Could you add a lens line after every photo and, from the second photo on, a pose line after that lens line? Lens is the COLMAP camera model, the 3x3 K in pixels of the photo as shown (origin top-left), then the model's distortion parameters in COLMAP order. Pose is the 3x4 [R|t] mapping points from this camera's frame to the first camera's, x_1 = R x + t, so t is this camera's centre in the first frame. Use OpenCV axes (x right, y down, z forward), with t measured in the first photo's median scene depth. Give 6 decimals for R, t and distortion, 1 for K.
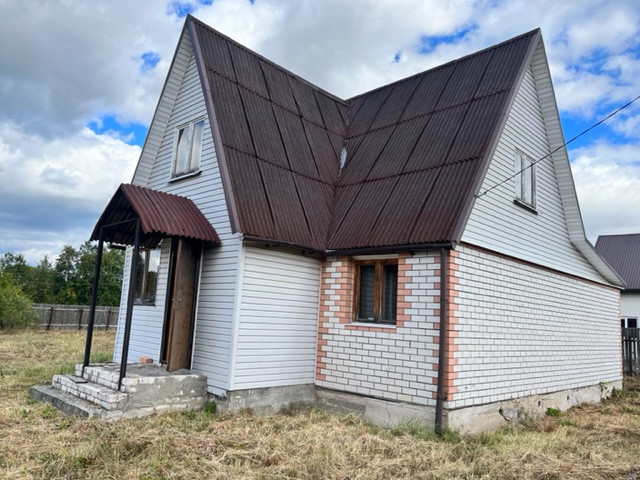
lens RADIAL K [[488.9, 0, 321.3], [0, 488.9, 241.2], [0, 0, 1]] dist [0.031779, -0.013046]
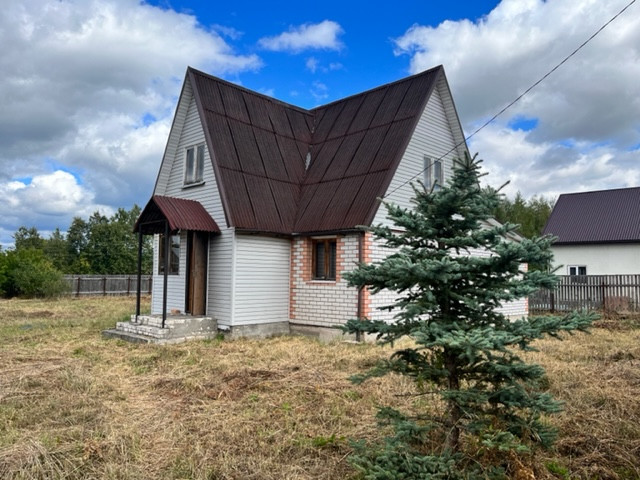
lens RADIAL K [[488.9, 0, 332.0], [0, 488.9, 245.5], [0, 0, 1]] dist [0.031779, -0.013046]
pose [[0.999140, -0.040767, 0.007608, 0.118492], [0.039891, 0.994923, 0.092400, -0.077669], [-0.011336, -0.092017, 0.995693, -0.488895]]
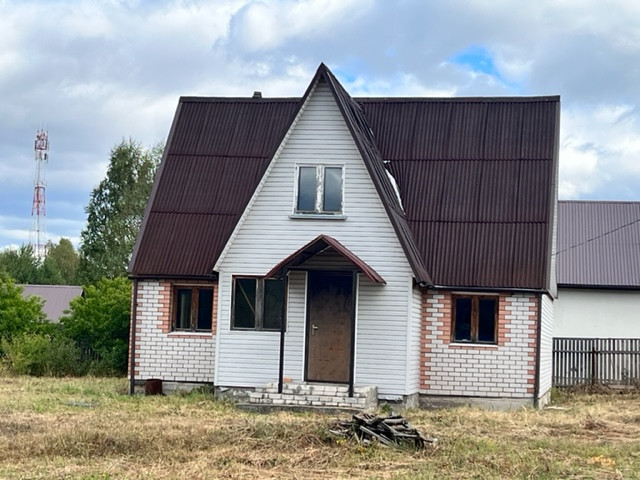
lens RADIAL K [[1312.2, 0, 320.6], [0, 1312.2, 239.1], [0, 0, 1]] dist [0.038357, 0.000000]
pose [[0.839836, 0.017357, 0.542562, -2.051004], [-0.074847, 0.993645, 0.084068, -0.359697], [-0.537655, -0.111212, 0.835798, -1.618184]]
